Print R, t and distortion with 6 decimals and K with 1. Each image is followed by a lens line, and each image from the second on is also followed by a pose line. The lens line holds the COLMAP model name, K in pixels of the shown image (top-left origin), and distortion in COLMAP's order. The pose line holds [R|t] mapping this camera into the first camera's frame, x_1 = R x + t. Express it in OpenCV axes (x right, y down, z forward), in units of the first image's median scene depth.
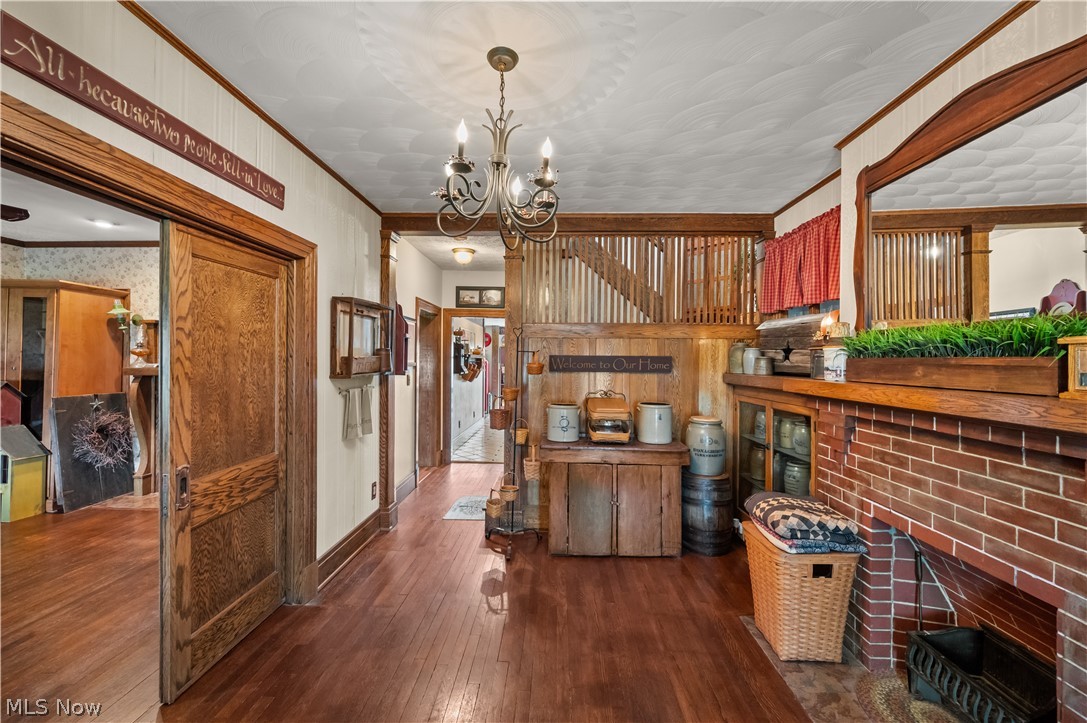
lens RADIAL K [[430.3, 0, 550.5], [0, 430.3, 359.2], [0, 0, 1]] dist [0.001562, 0.000163]
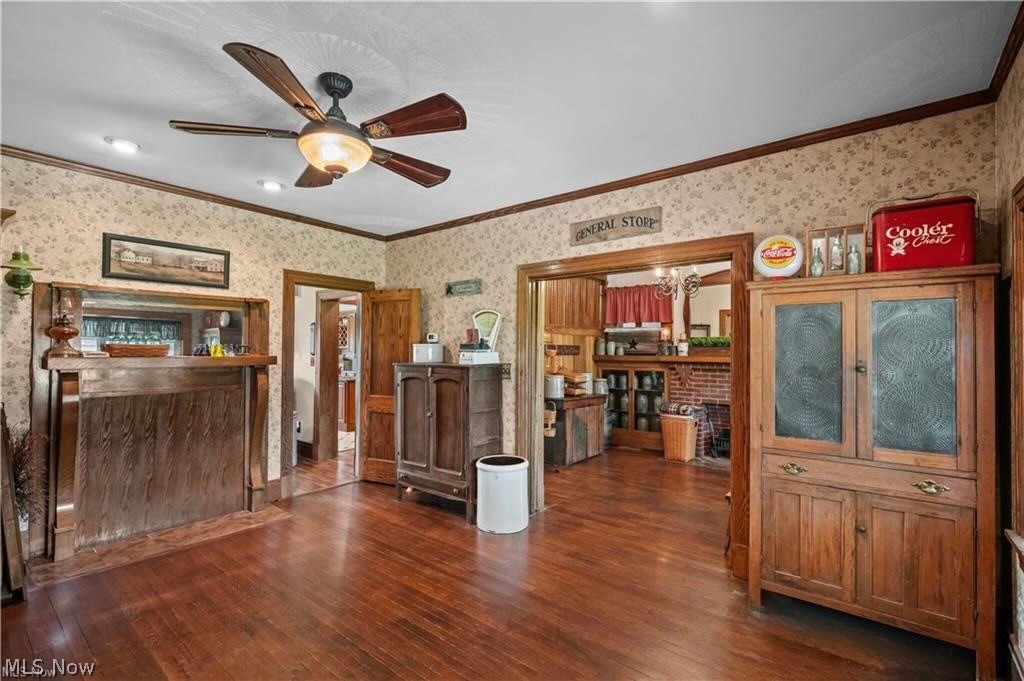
lens RADIAL K [[451.3, 0, 511.9], [0, 451.3, 344.2], [0, 0, 1]] dist [0.002807, 0.000192]
pose [[0.631002, 0.007846, 0.775741, -2.070102], [-0.001487, 0.999959, -0.008905, 0.007536], [-0.775779, 0.004466, 0.630988, 0.082489]]
